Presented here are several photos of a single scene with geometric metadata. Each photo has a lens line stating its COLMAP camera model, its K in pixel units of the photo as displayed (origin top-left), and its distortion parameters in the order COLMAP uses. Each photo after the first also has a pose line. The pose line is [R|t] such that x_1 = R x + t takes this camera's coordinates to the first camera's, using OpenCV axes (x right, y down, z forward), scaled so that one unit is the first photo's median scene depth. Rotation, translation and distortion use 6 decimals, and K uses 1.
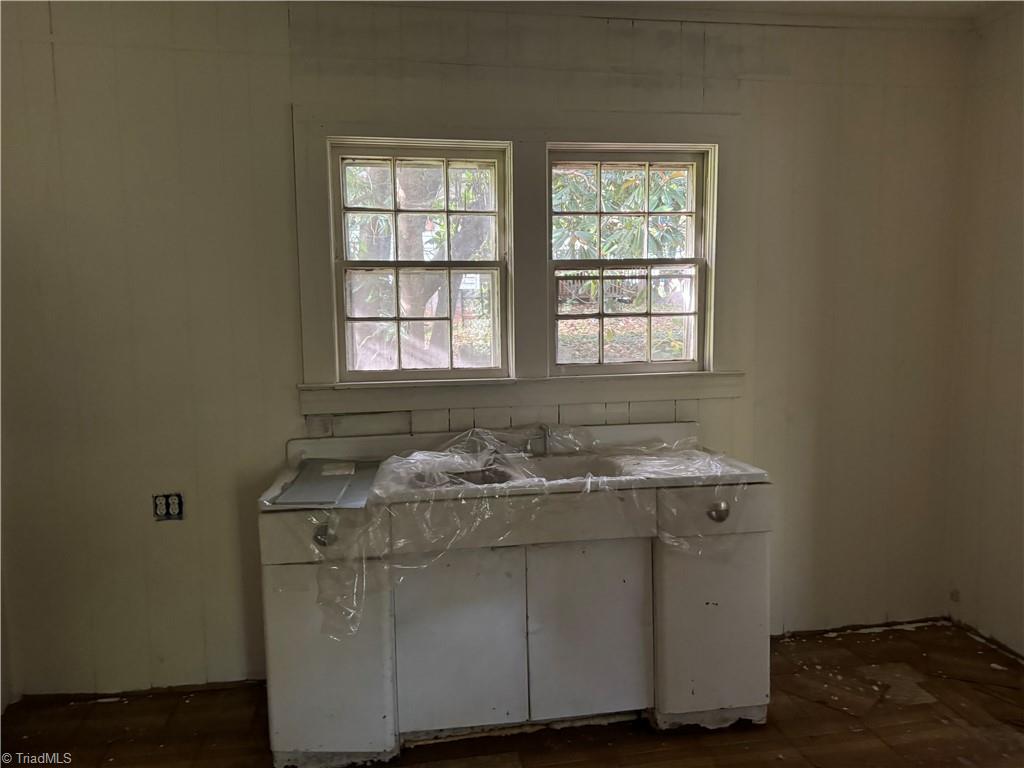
lens RADIAL K [[719.2, 0, 511.8], [0, 719.2, 381.5], [0, 0, 1]] dist [0.043067, -0.046549]
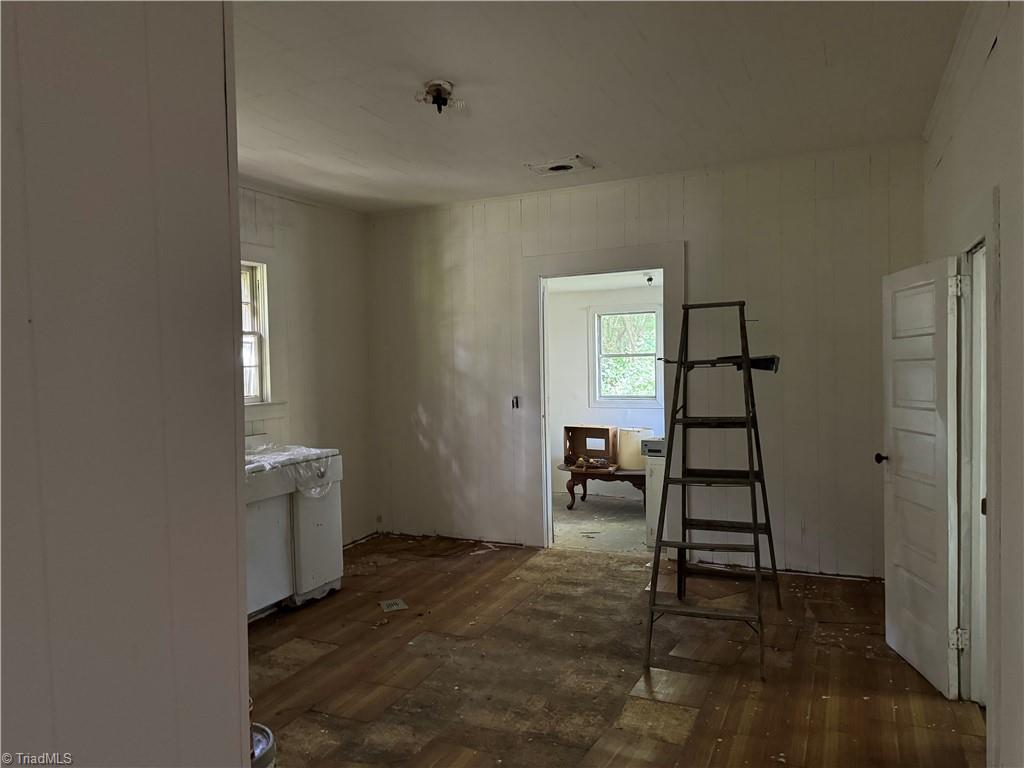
lens RADIAL K [[719.2, 0, 512.9], [0, 719.2, 384.4], [0, 0, 1]] dist [0.043067, -0.046549]
pose [[0.561948, -0.027245, 0.826724, -0.852002], [0.088192, 0.995734, -0.027131, 0.044132], [-0.822457, 0.088157, 0.561954, -0.404565]]
